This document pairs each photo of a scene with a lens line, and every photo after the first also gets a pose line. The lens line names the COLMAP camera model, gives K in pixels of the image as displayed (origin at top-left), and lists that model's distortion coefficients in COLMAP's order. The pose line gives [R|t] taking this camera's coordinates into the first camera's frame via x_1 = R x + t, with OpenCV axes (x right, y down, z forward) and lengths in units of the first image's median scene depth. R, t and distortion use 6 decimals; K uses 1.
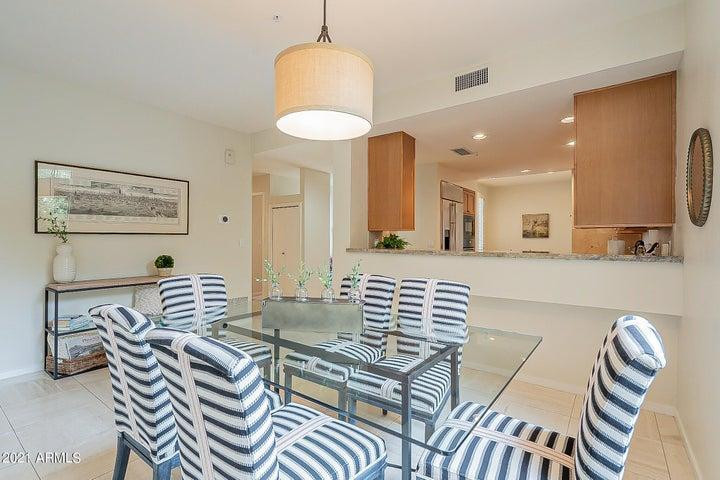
lens RADIAL K [[331.6, 0, 362.2], [0, 331.6, 236.5], [0, 0, 1]] dist [-0.003798, 0.001718]
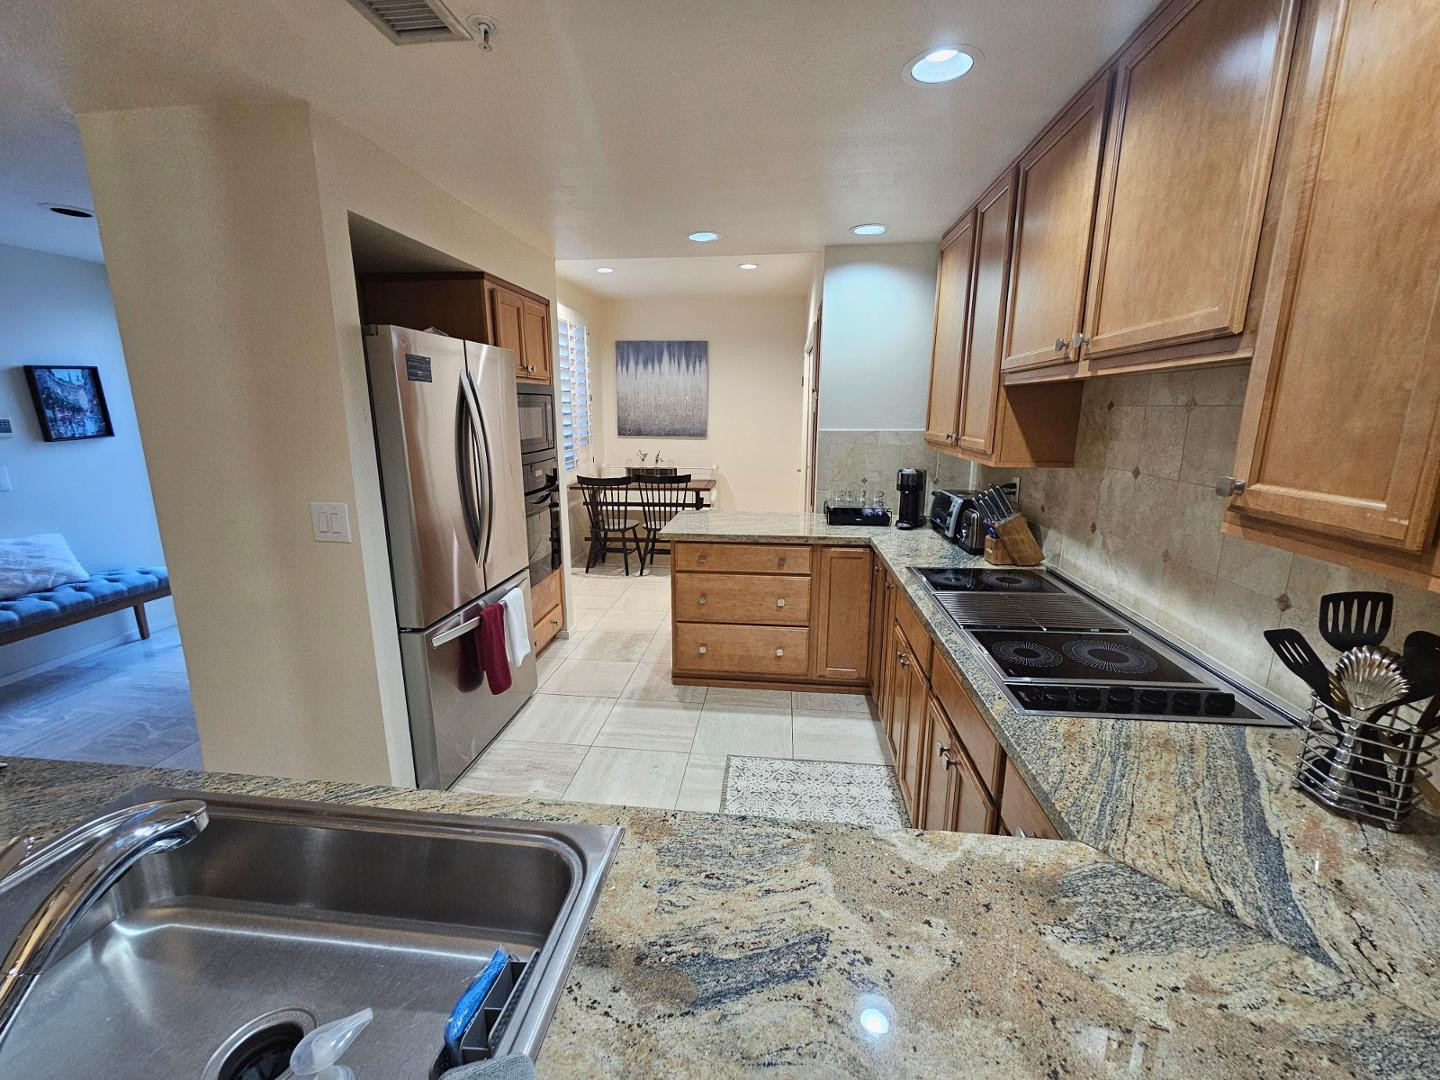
lens RADIAL K [[592.9, 0, 719.6], [0, 592.9, 533.8], [0, 0, 1]] dist [-0.002099, 0.000510]
pose [[0.861133, -0.109157, 0.496523, 0.342241], [0.000367, 0.976810, 0.214107, -0.078558], [-0.508380, -0.184193, 0.841203, 0.794830]]
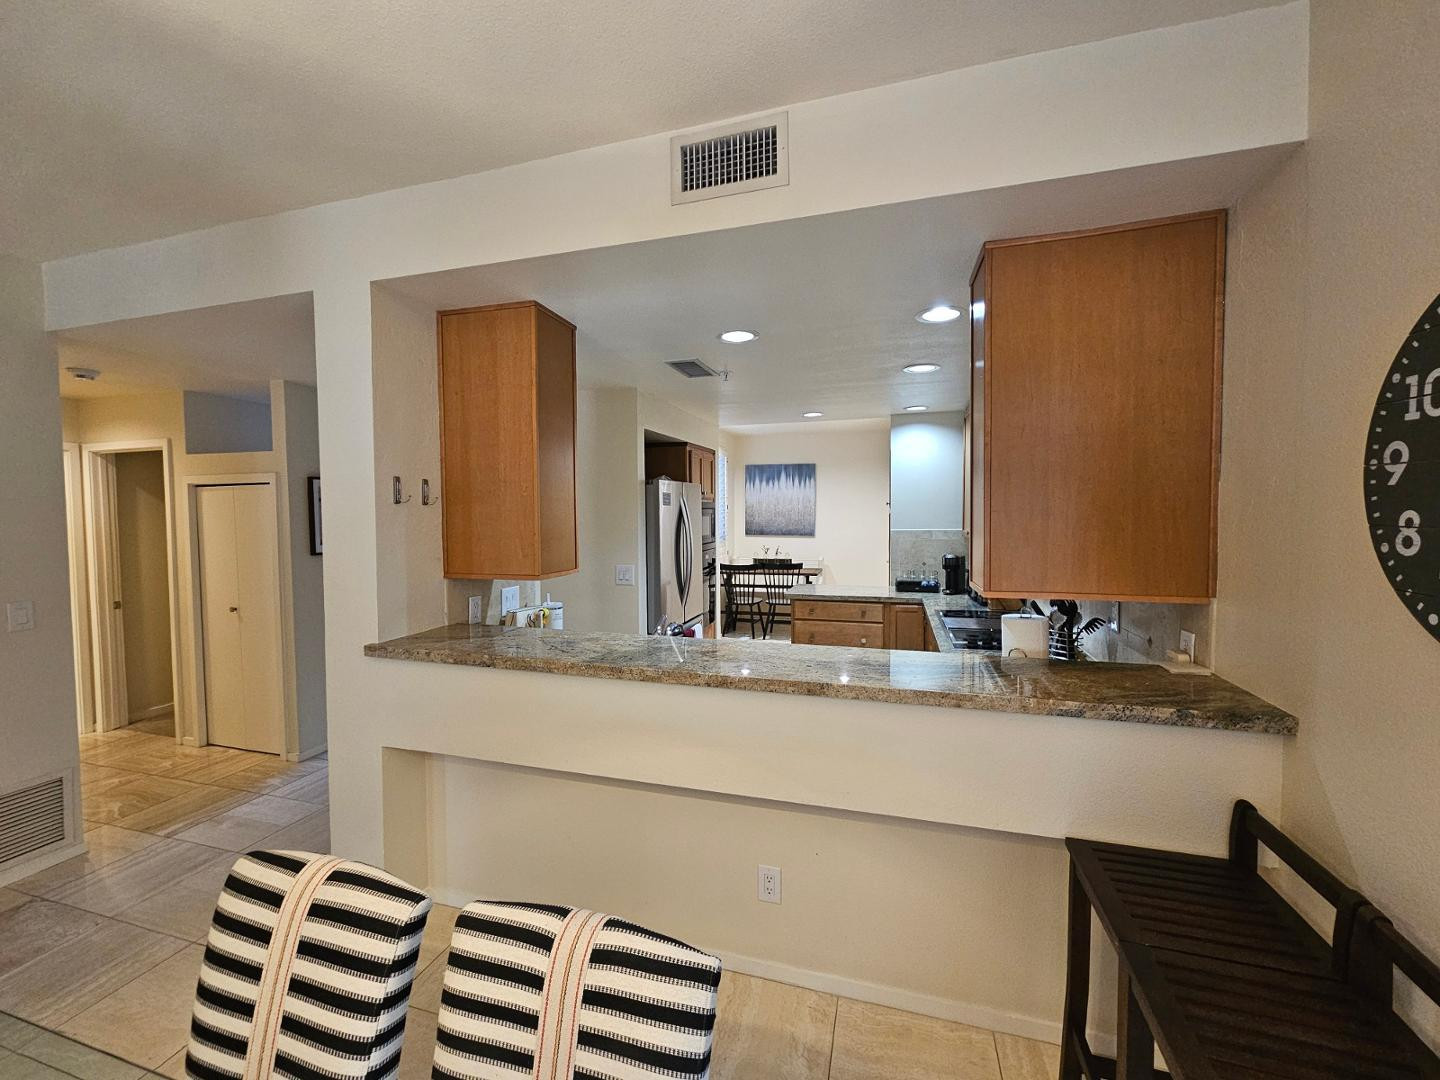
lens RADIAL K [[592.9, 0, 718.8], [0, 592.9, 533.5], [0, 0, 1]] dist [-0.002099, 0.000510]
pose [[0.938856, -0.025031, 0.343400, 0.082114], [0.010486, 0.998970, 0.044147, -0.096423], [-0.344151, -0.037847, 0.938151, 0.330784]]
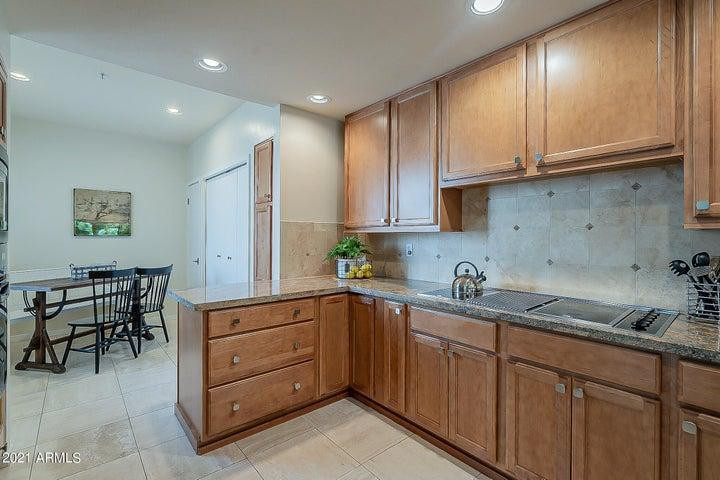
lens RADIAL K [[331.6, 0, 361.9], [0, 331.6, 238.8], [0, 0, 1]] dist [-0.003798, 0.001718]
pose [[0.211437, -0.008653, 0.977353, 0.253844], [-0.007833, 0.999914, 0.010547, -0.001492], [-0.977360, -0.009885, 0.211351, 1.217846]]
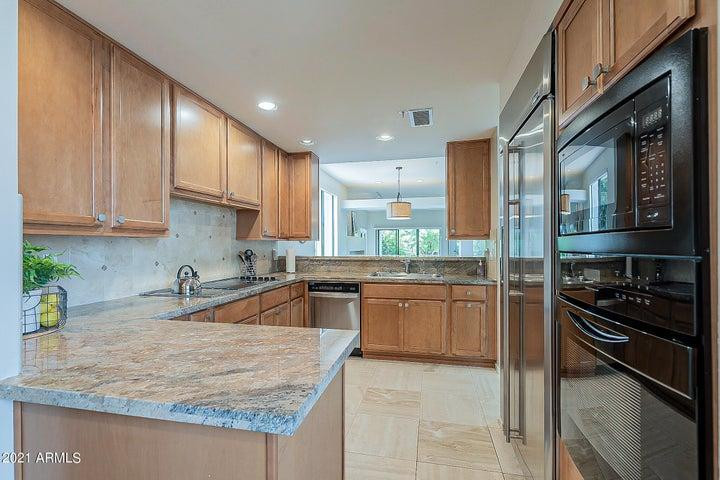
lens RADIAL K [[331.6, 0, 354.8], [0, 331.6, 243.3], [0, 0, 1]] dist [-0.003798, 0.001718]
pose [[-0.911322, -0.008820, -0.411601, 0.876395], [-0.005101, 0.999936, -0.010132, 0.005763], [0.411664, -0.007134, -0.911308, 1.945644]]
